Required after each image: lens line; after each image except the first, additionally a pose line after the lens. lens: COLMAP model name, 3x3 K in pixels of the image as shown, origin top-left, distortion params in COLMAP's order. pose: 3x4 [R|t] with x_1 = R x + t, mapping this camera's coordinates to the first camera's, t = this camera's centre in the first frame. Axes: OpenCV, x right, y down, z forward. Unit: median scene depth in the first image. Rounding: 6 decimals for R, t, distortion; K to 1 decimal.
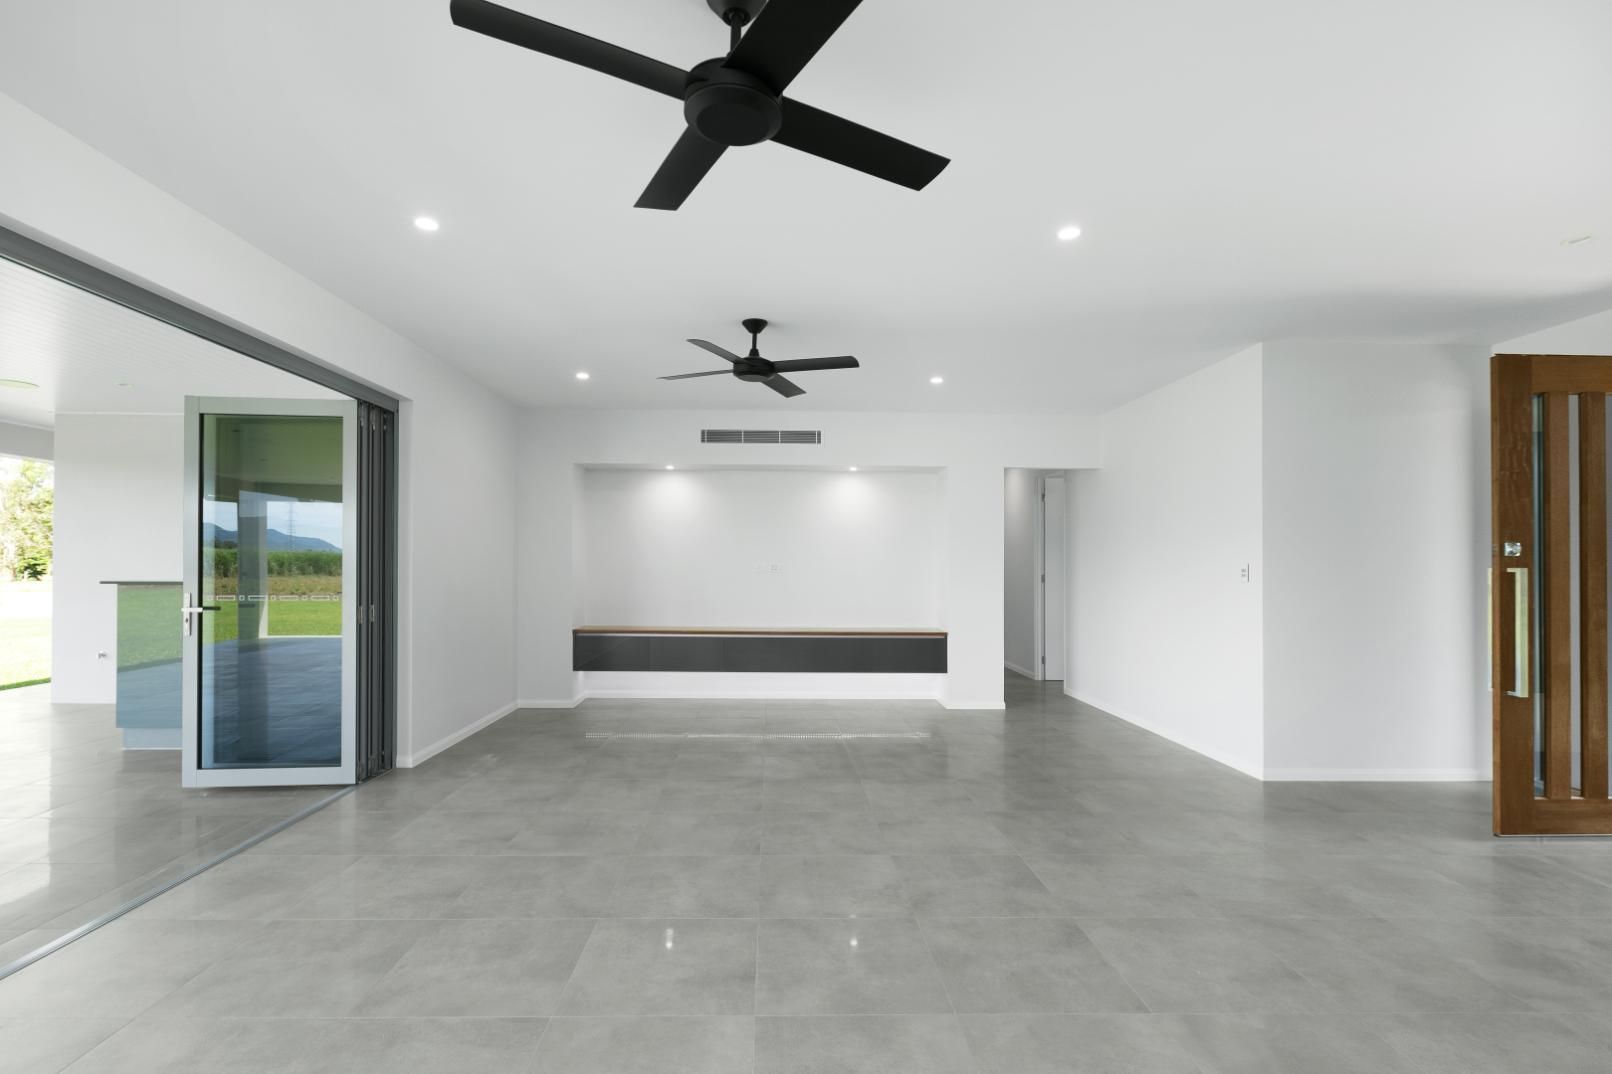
lens RADIAL K [[757.9, 0, 806.2], [0, 757.9, 544.8], [0, 0, 1]] dist [0.002790, 0.000443]
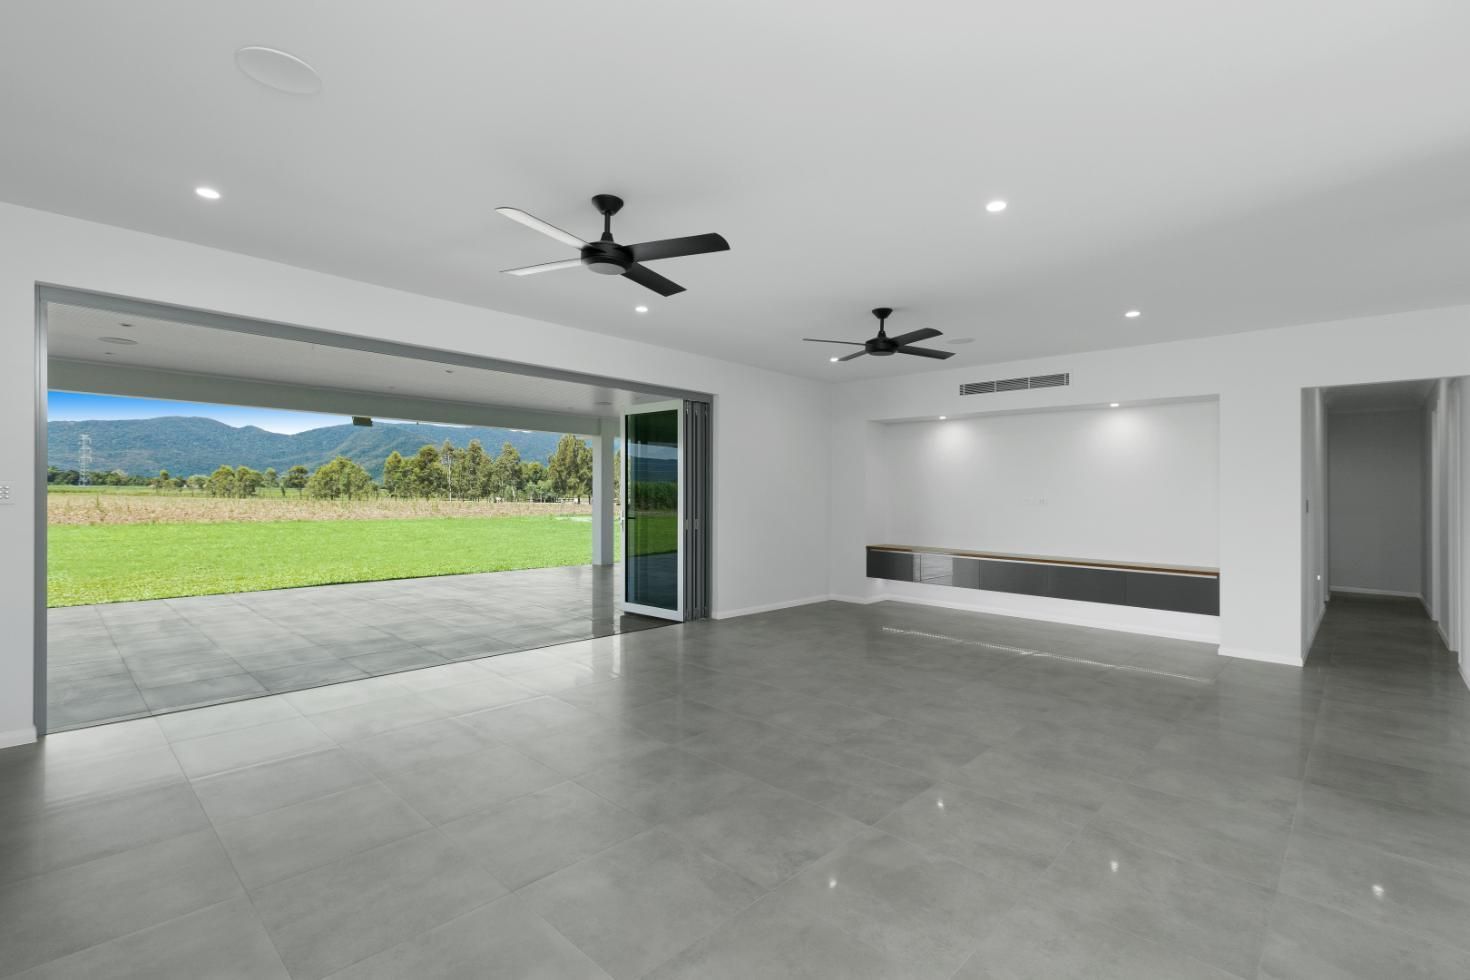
lens RADIAL K [[675.5, 0, 735.0], [0, 675.5, 490.0], [0, 0, 1]] dist [-0.000365, 0.000173]
pose [[0.706048, -0.002929, -0.708158, 0.571813], [0.010229, 0.999929, 0.006063, 0.005684], [0.708090, -0.011524, 0.706028, -0.004116]]
